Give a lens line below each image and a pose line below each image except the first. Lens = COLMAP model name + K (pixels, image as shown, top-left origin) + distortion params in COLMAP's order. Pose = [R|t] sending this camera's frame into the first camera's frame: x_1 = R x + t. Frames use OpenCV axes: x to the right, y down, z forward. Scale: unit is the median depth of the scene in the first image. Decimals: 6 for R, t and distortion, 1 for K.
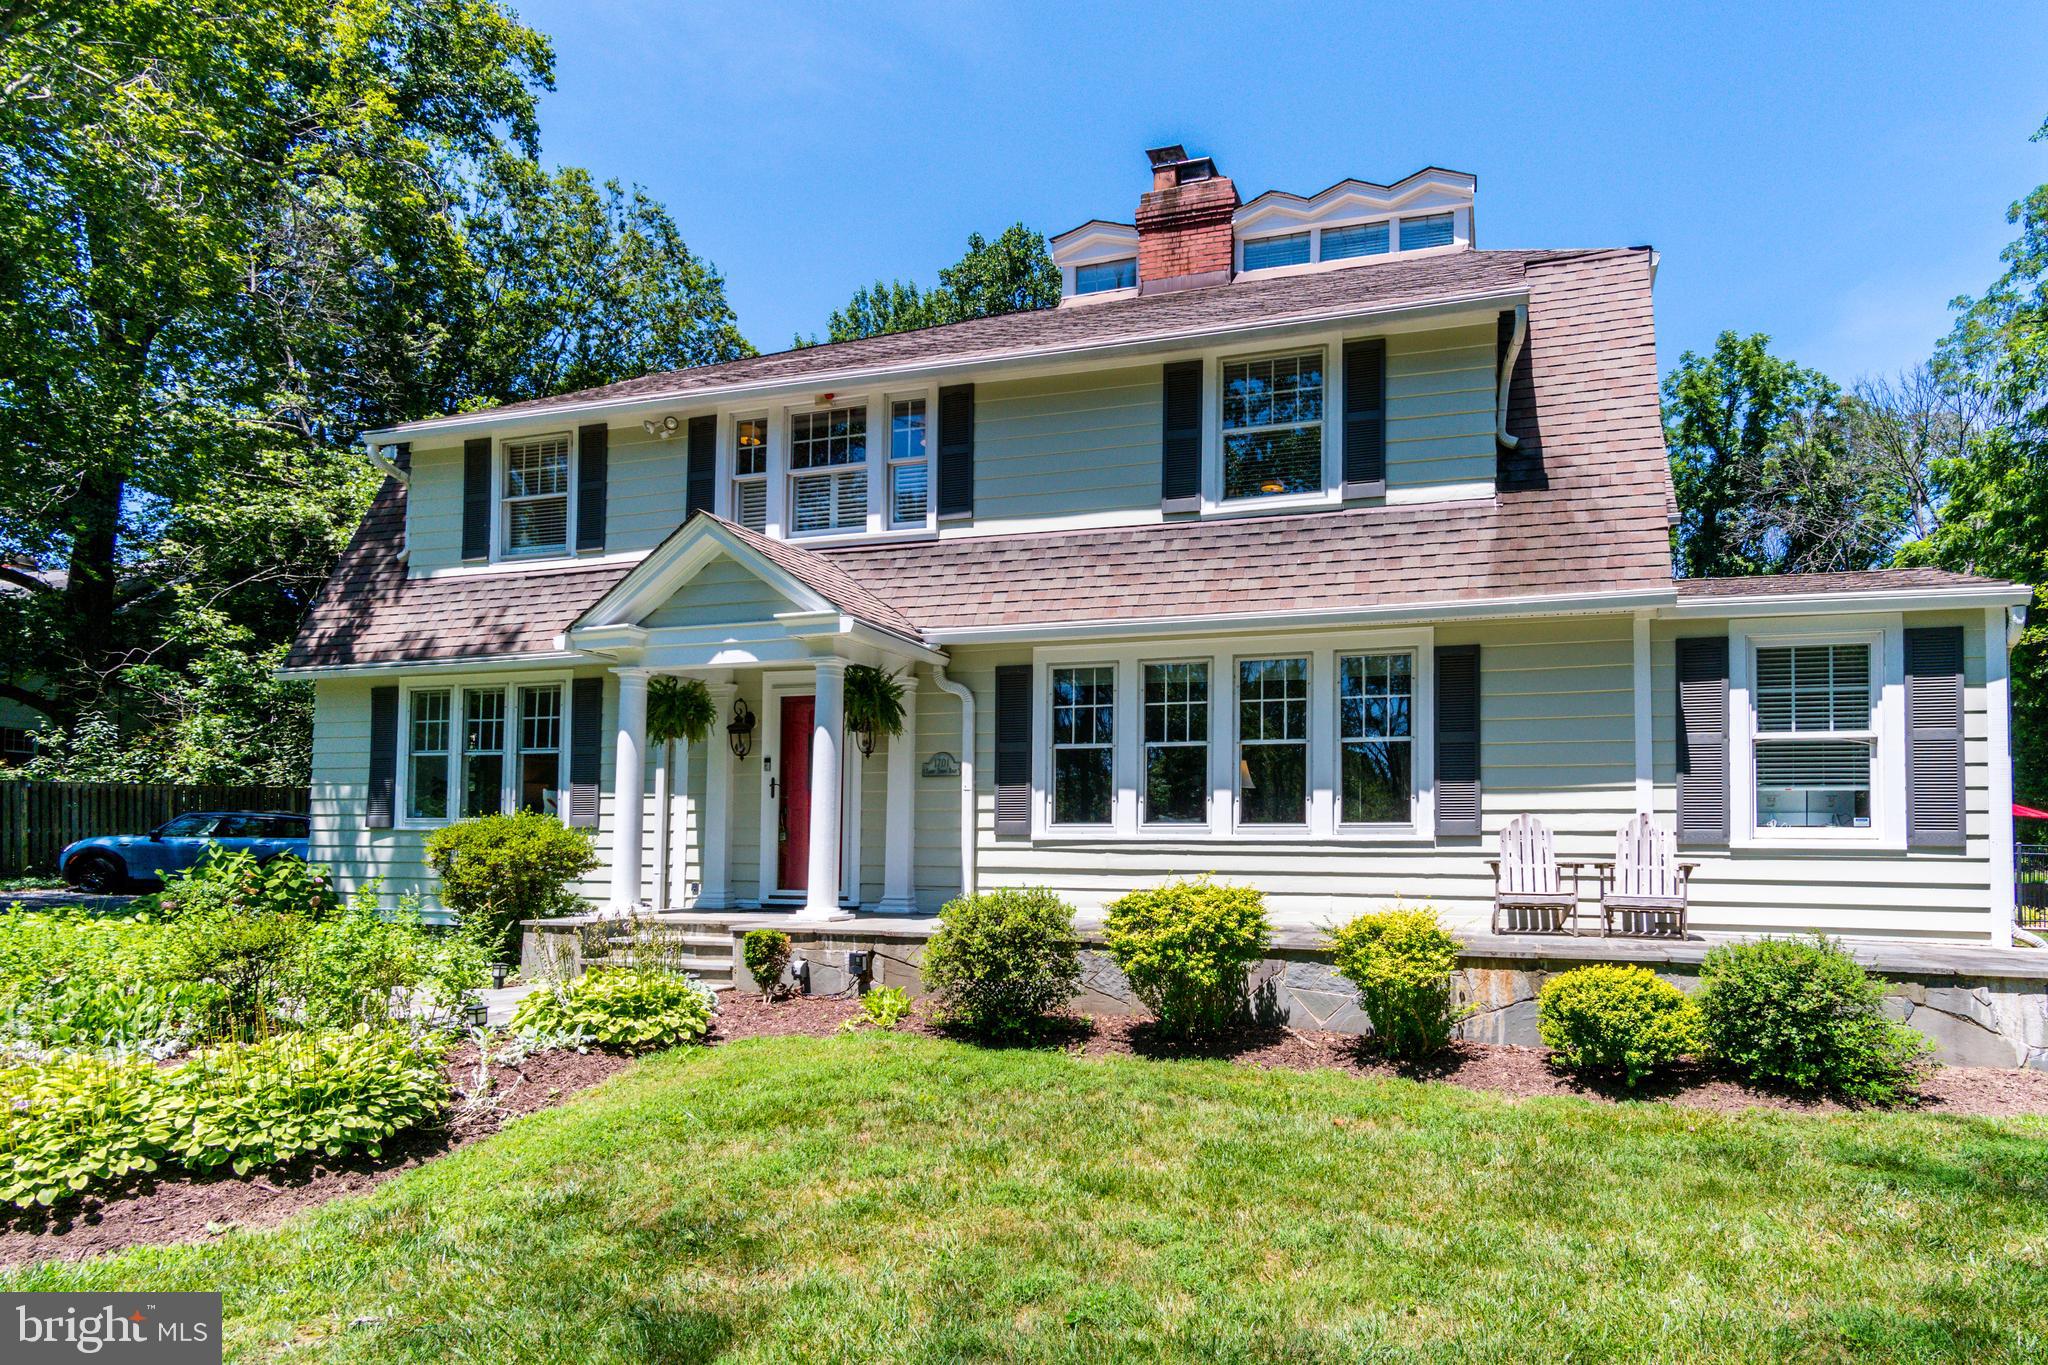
lens RADIAL K [[1092.8, 0, 1172.5], [0, 1092.8, 795.0], [0, 0, 1]] dist [0.006517, 0.004544]
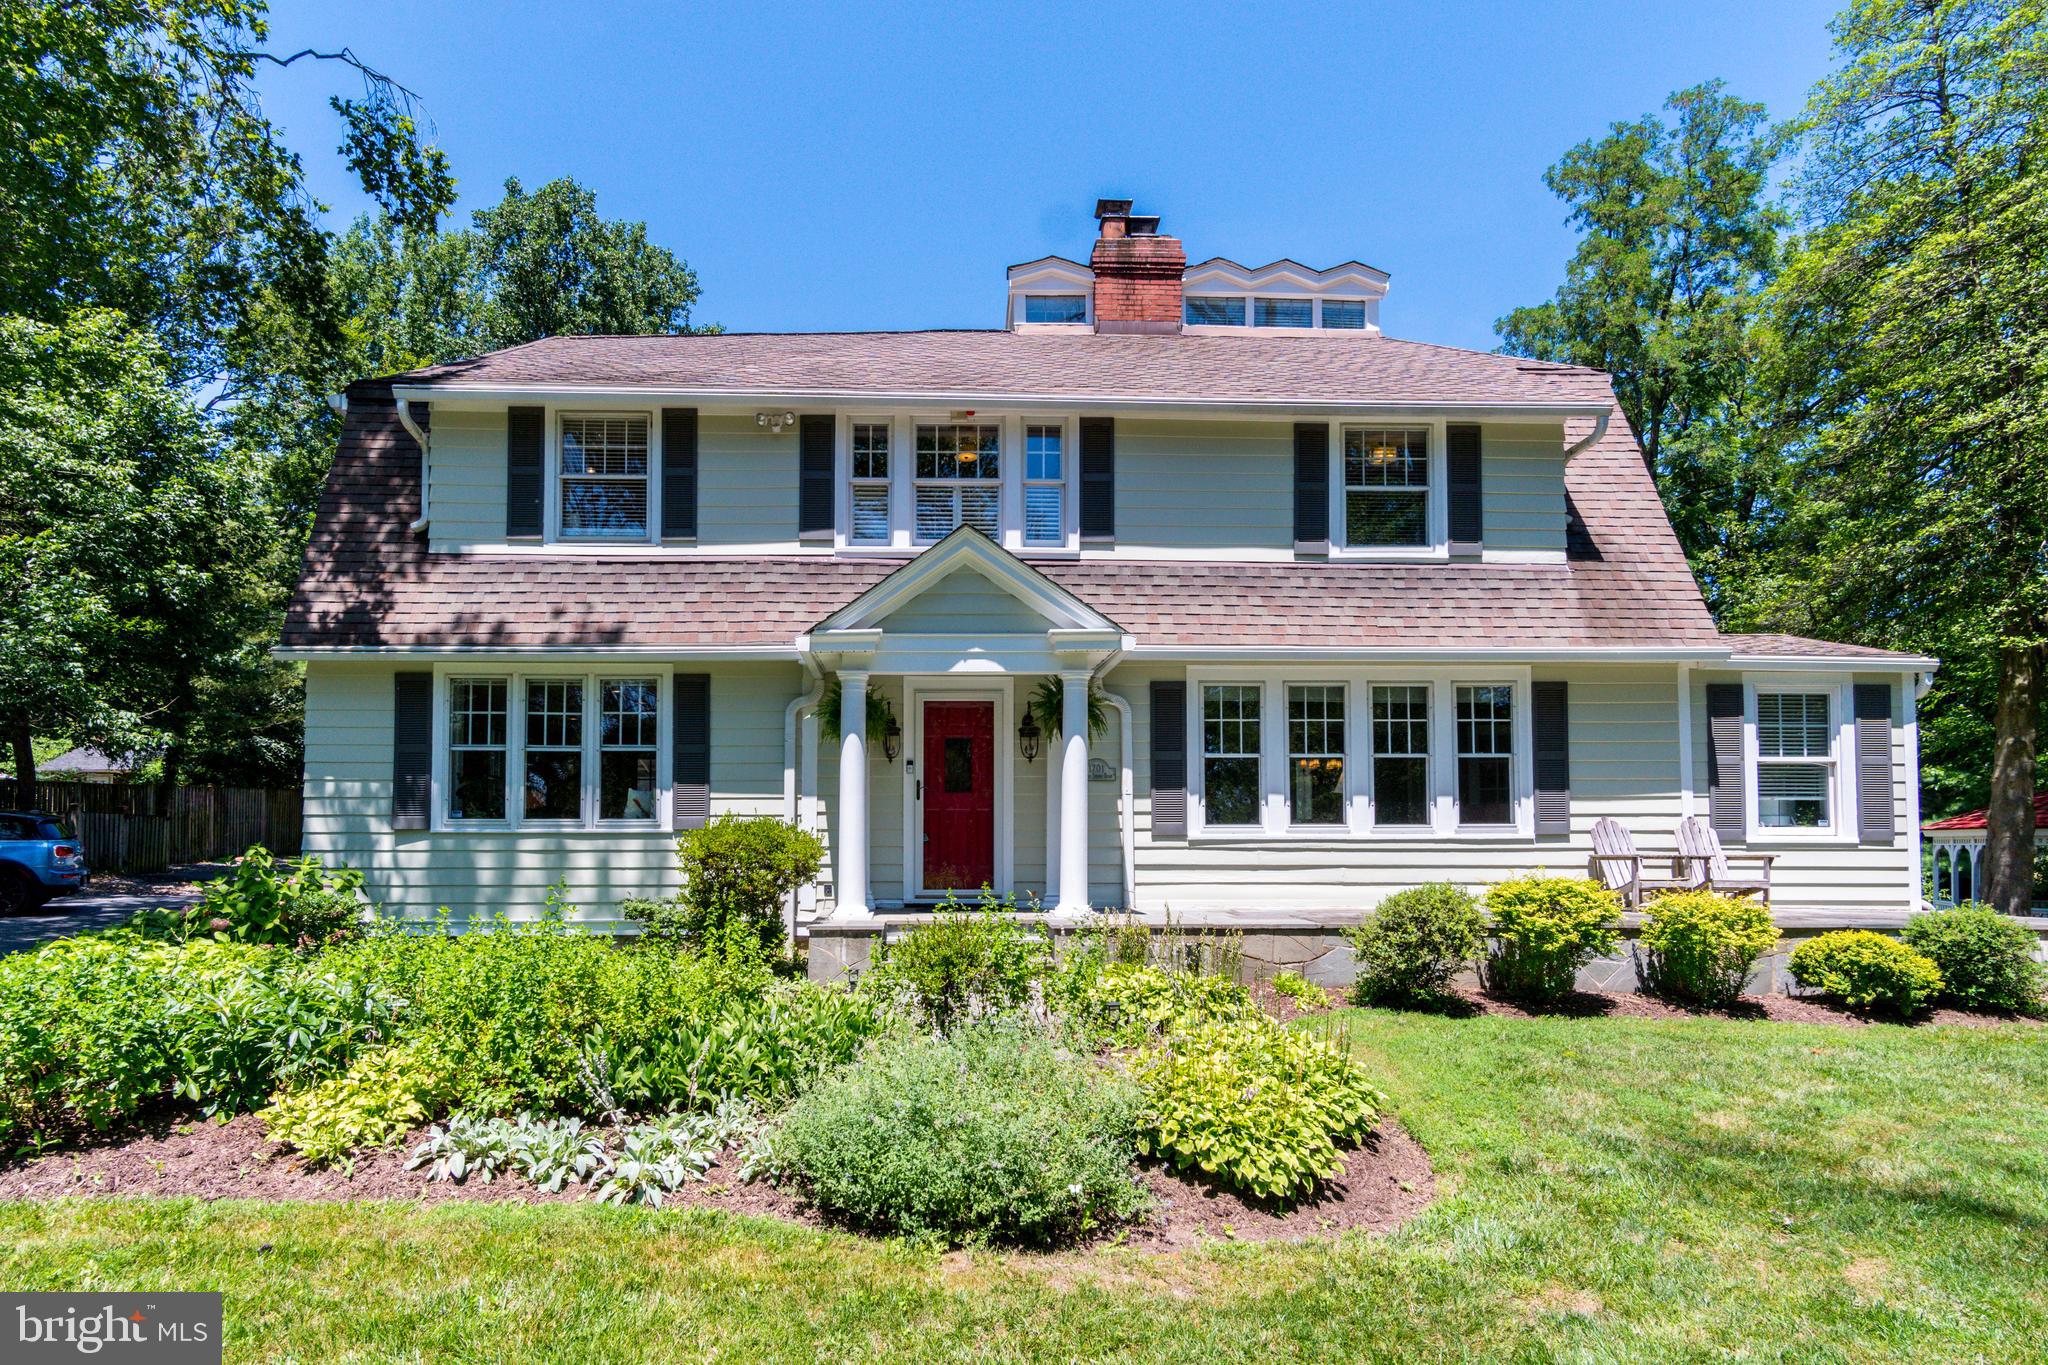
lens RADIAL K [[1092.8, 0, 970.6], [0, 1092.8, 791.4], [0, 0, 1]] dist [0.006517, 0.004544]
pose [[0.951496, 0.006447, 0.307594, -0.677026], [-0.007341, 0.999972, 0.001751, -0.008111], [-0.307574, -0.003924, 0.951516, 0.014028]]
